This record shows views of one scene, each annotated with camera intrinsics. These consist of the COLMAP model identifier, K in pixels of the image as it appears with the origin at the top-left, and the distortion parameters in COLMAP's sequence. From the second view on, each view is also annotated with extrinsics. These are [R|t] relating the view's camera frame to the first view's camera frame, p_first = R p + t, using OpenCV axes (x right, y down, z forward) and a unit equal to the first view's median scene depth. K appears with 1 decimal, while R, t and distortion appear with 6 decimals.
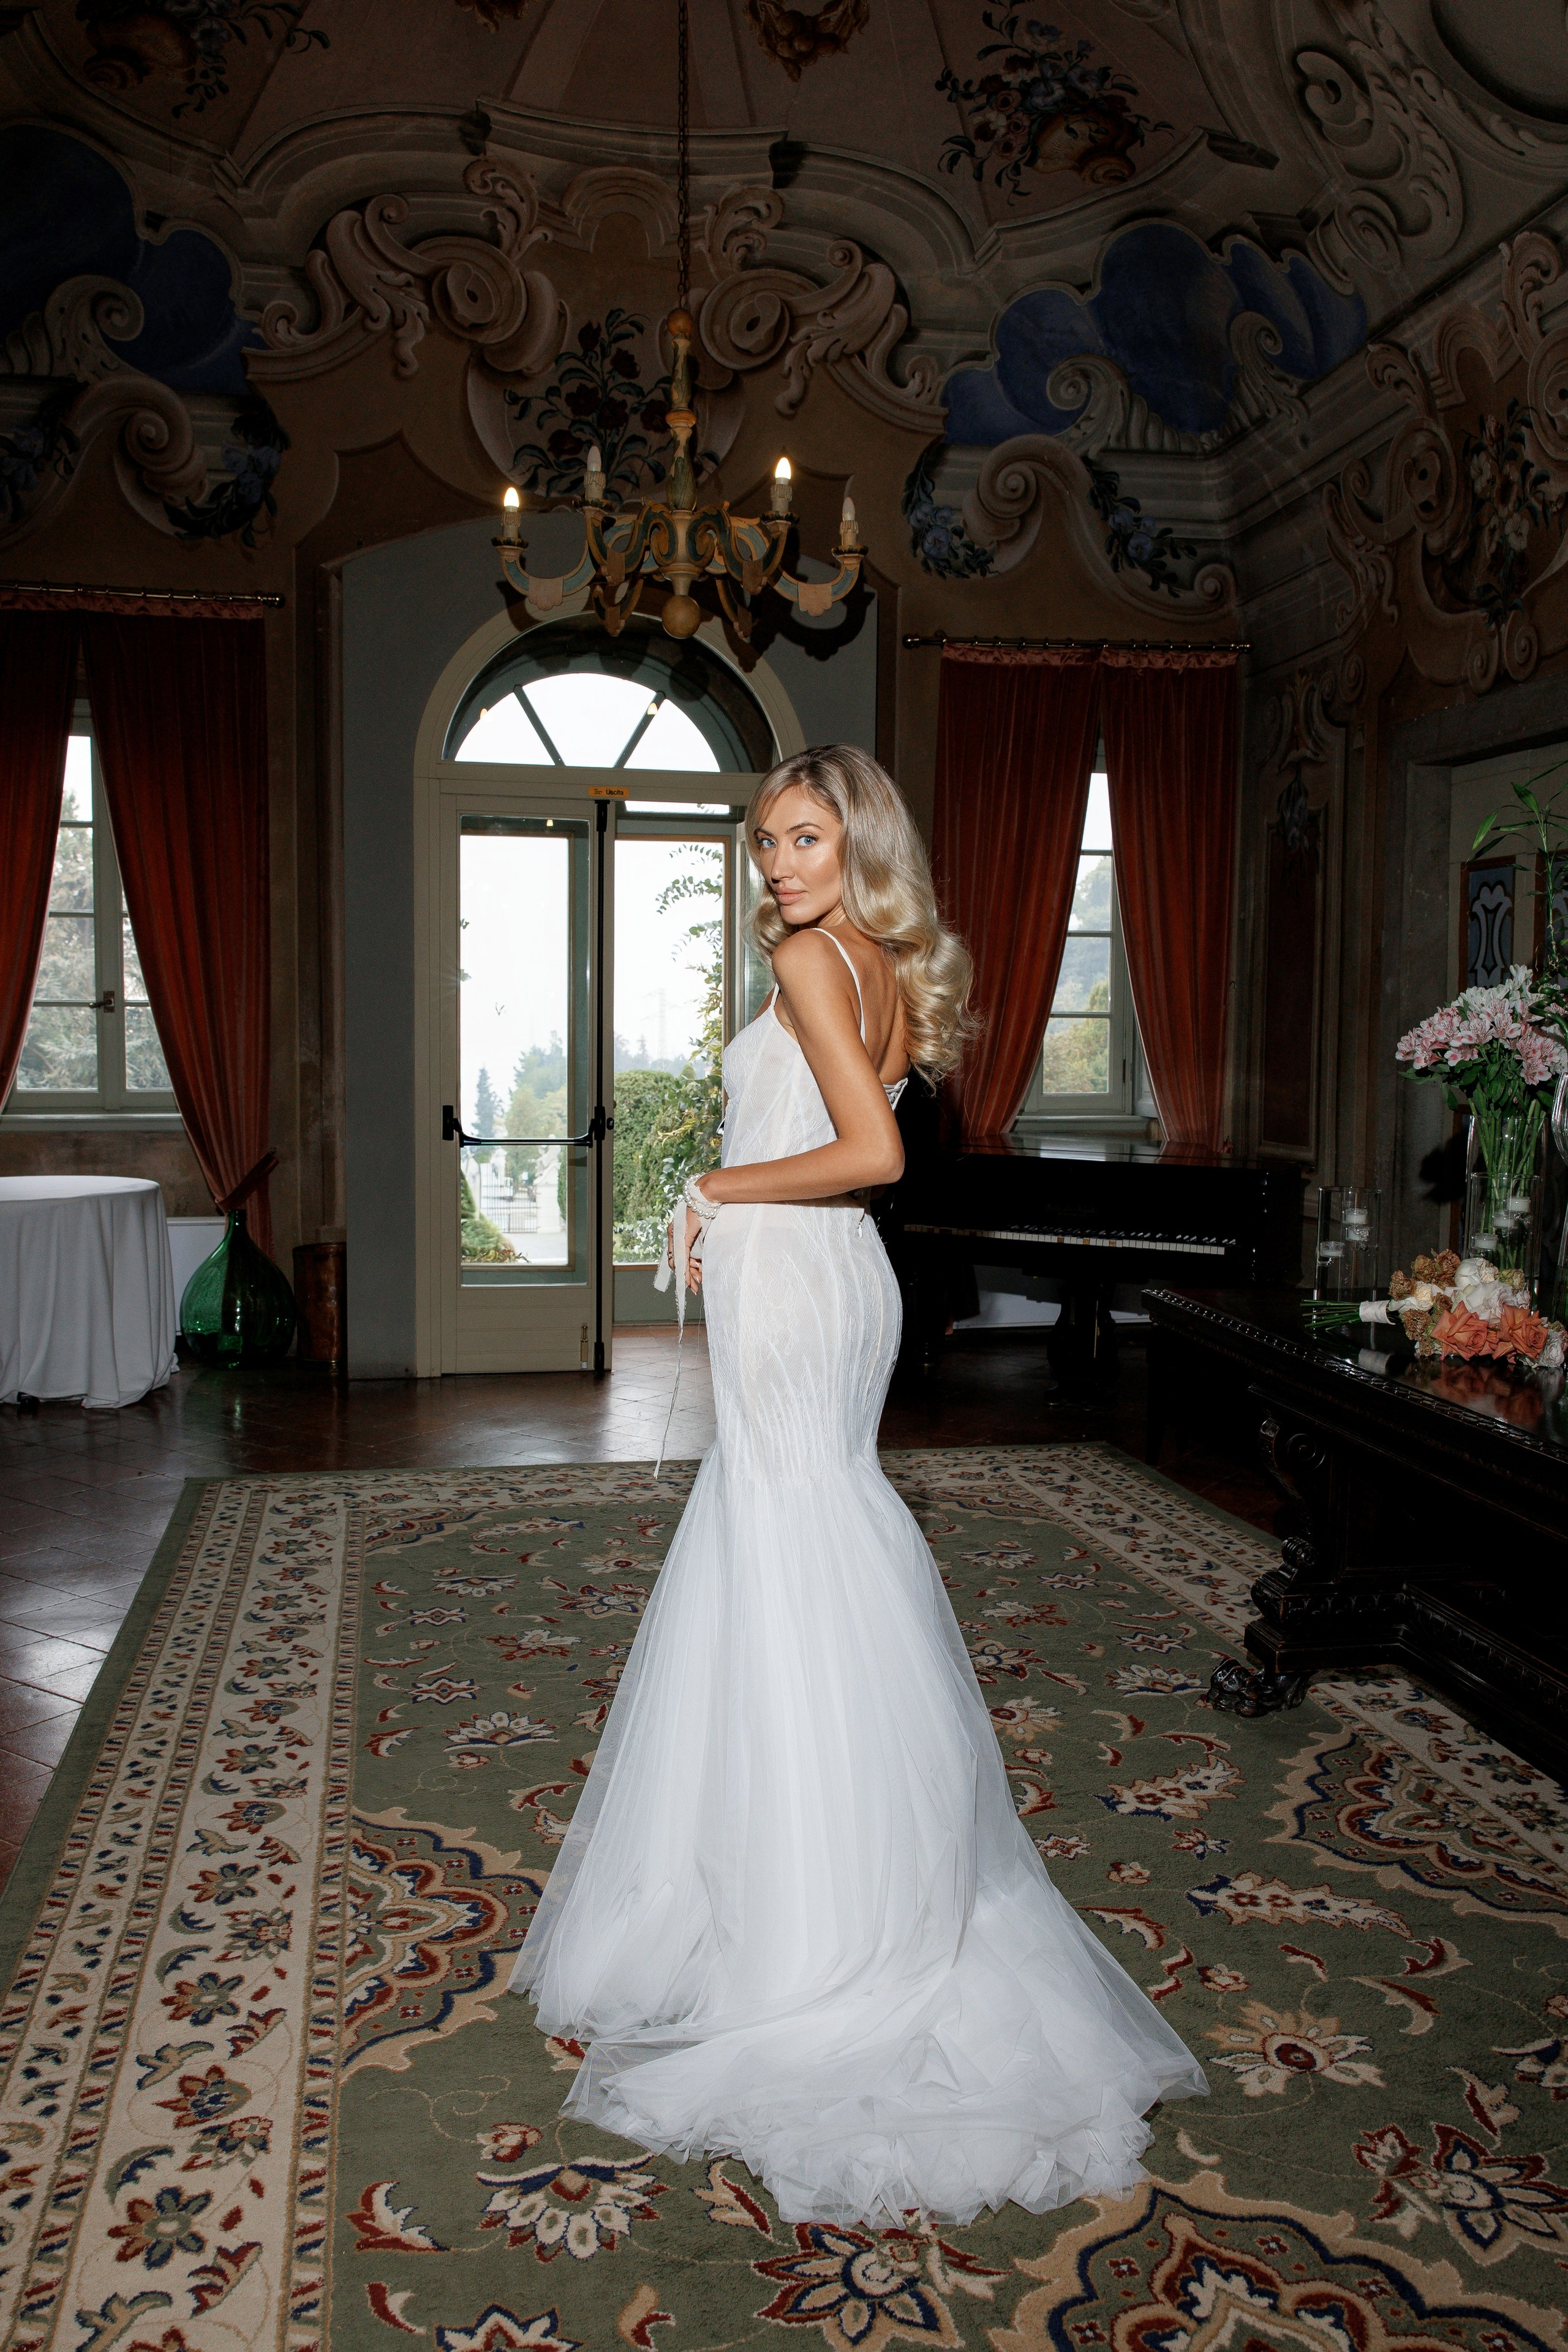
lens RADIAL K [[1831.3, 0, 771.2], [0, 1831.3, 1173.5], [0, 0, 1]] dist [0.005165, 0.000464]
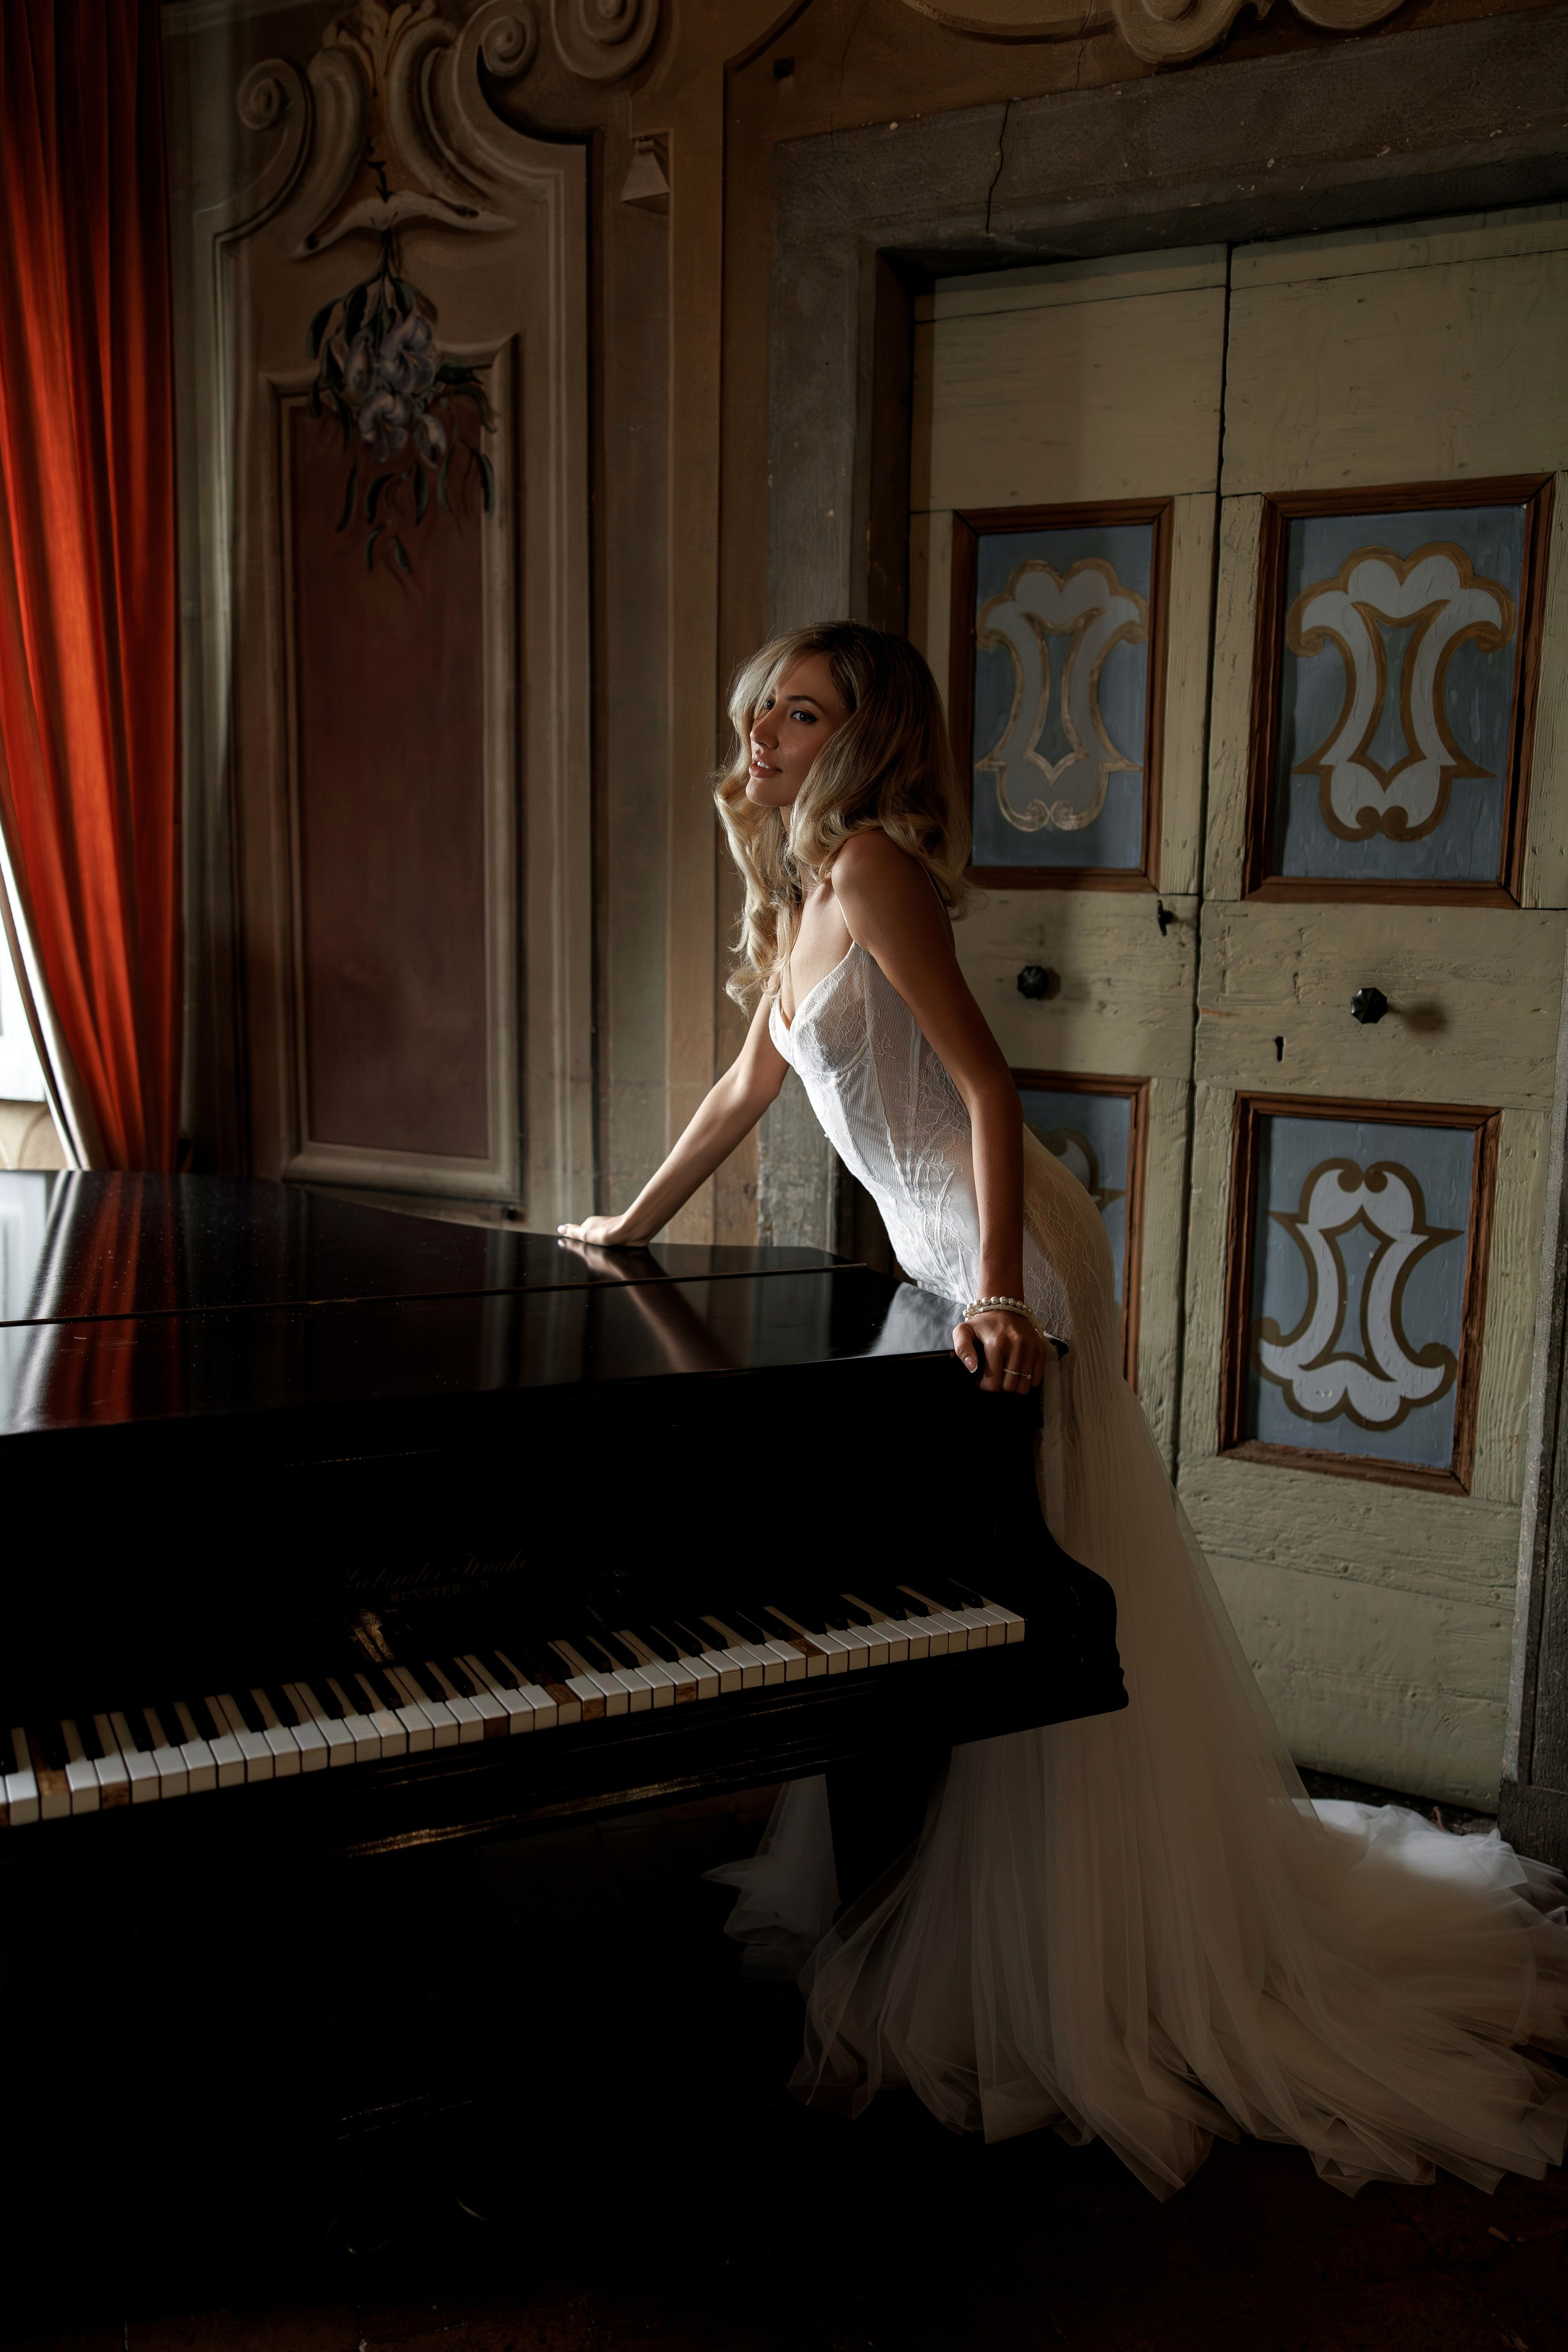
lens RADIAL K [[1831.3, 0, 771.2], [0, 1831.3, 1173.5], [0, 0, 1]] dist [0.005165, 0.000464]
pose [[0.597865, -0.118921, 0.792726, -0.014300], [0.047951, 0.992469, 0.112721, -0.065024], [-0.800161, -0.029380, 0.599065, 0.777111]]
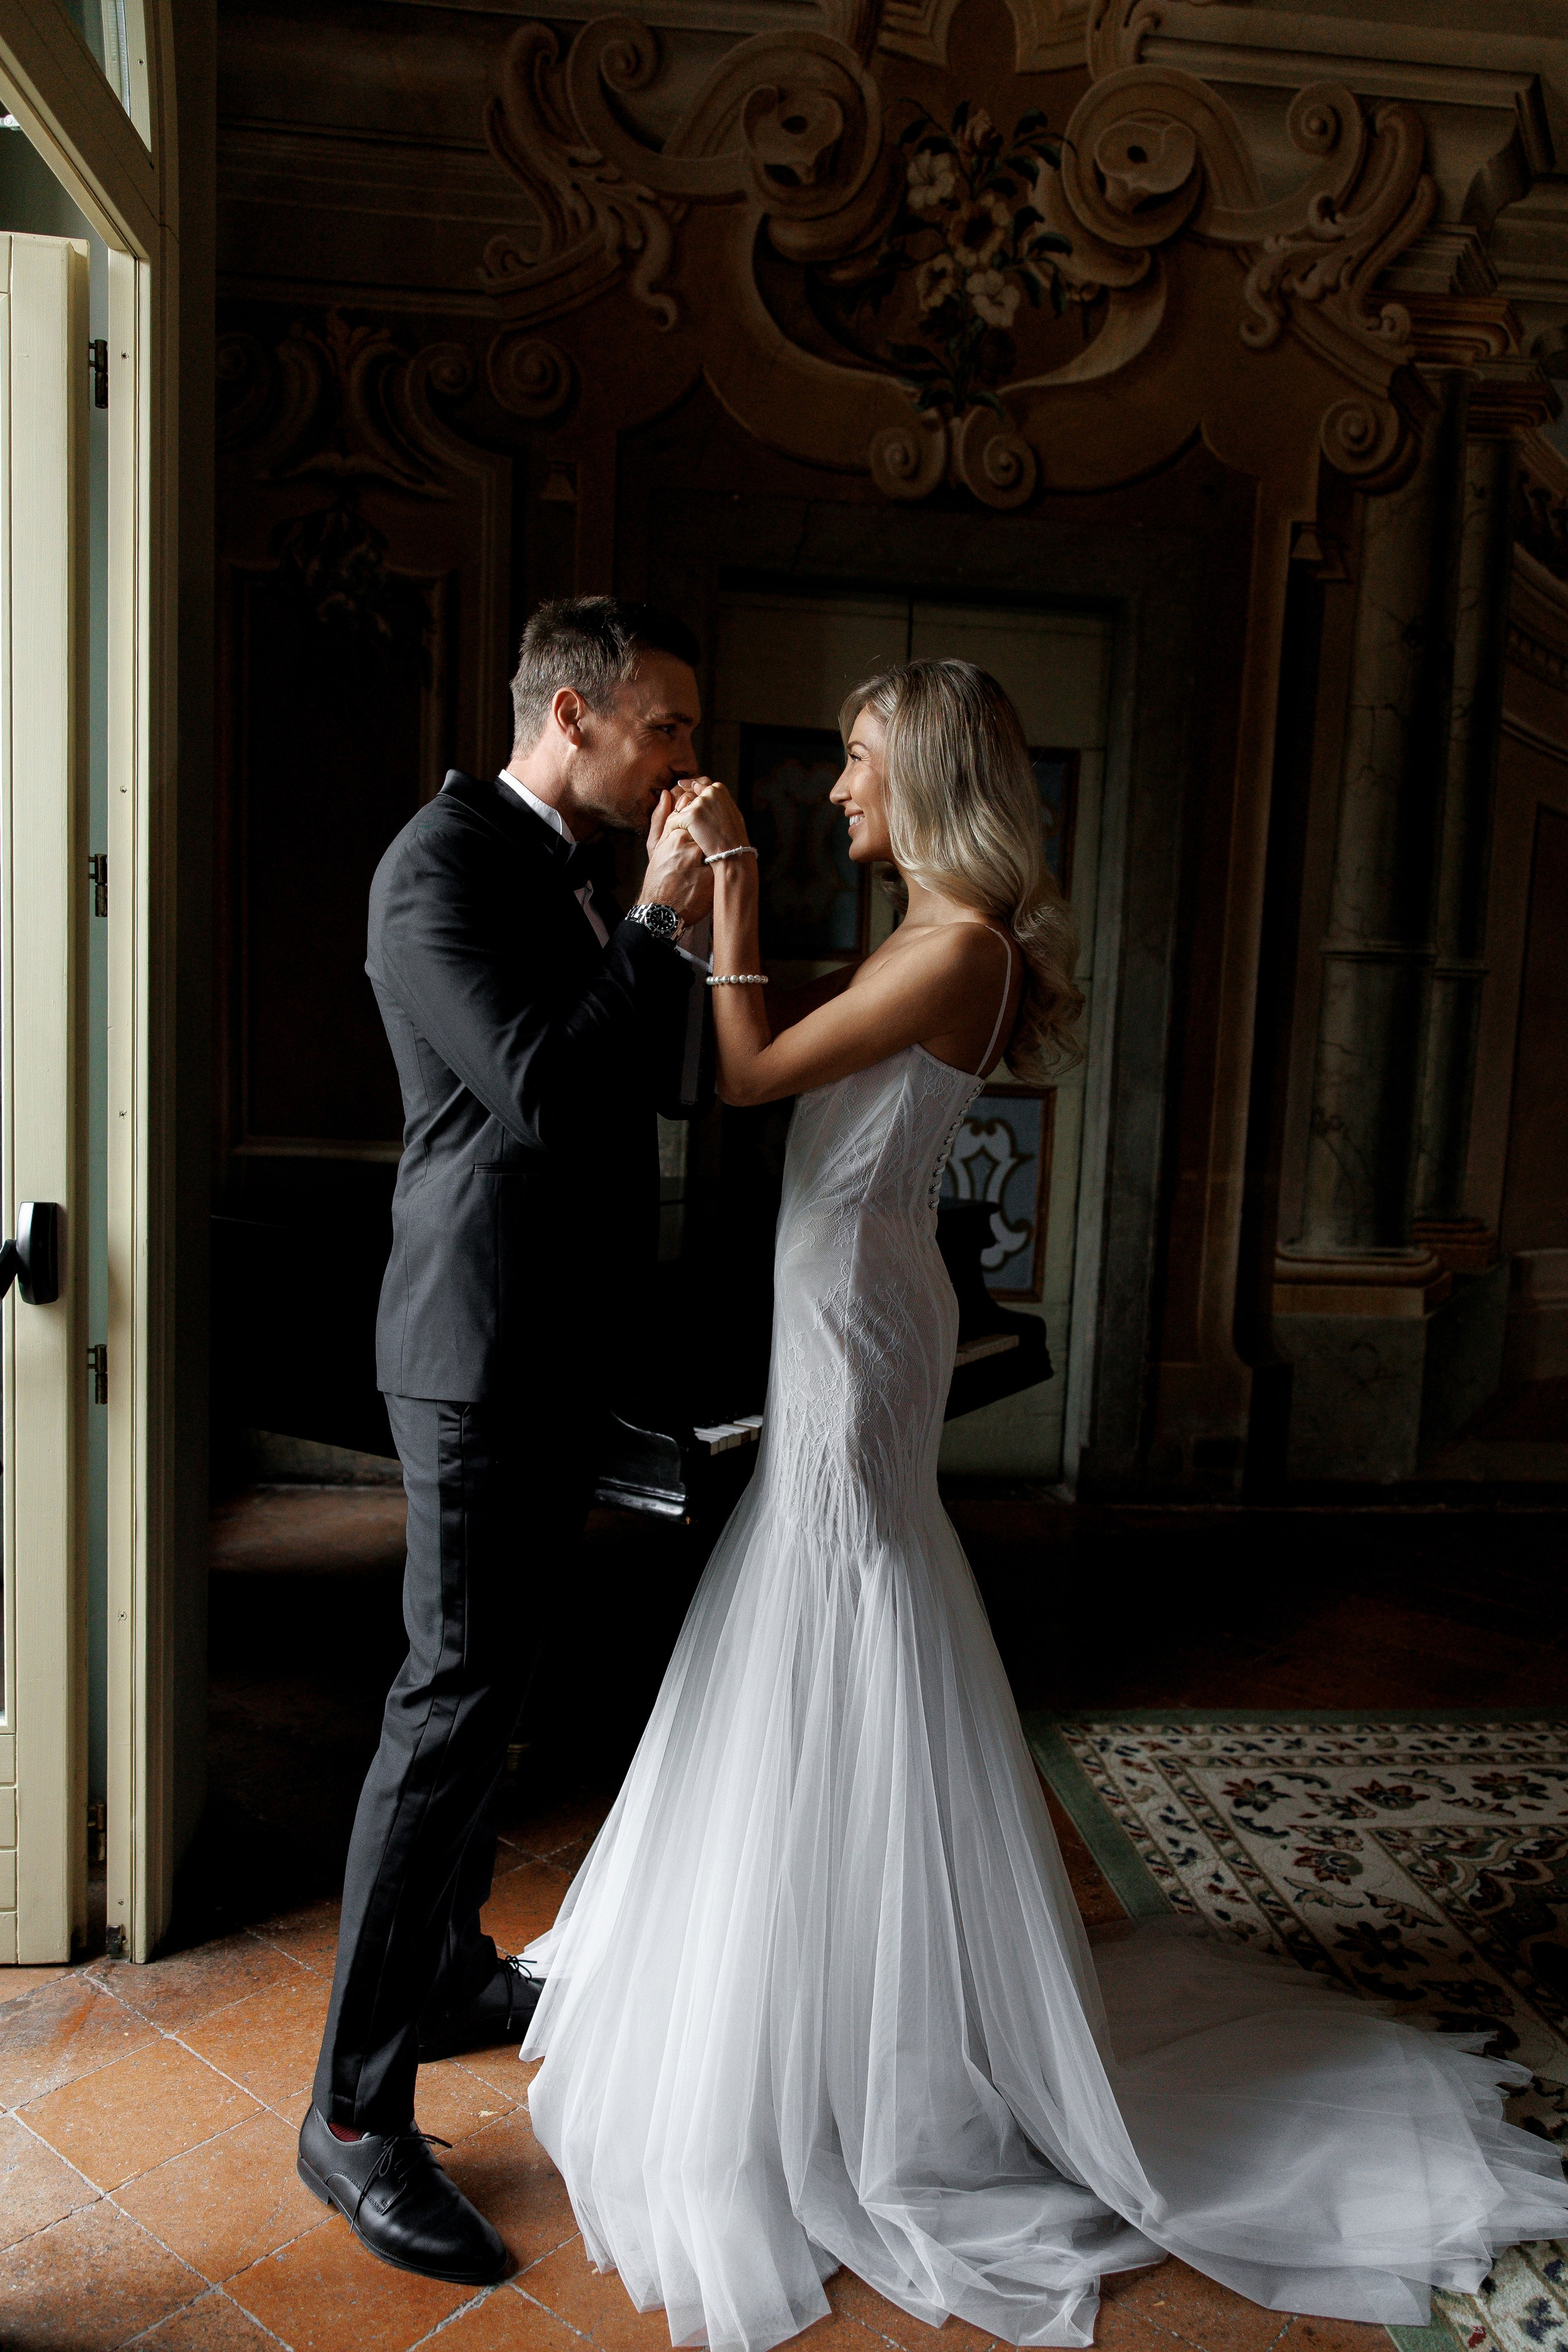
lens RADIAL K [[1897.1, 0, 802.6], [0, 1897.1, 1186.2], [0, 0, 1]] dist [0.008331, 0.002928]
pose [[0.074886, -0.133489, 0.988217, -0.366591], [0.030018, 0.990852, 0.131570, -0.089998], [-0.996740, 0.019812, 0.078208, 0.933341]]
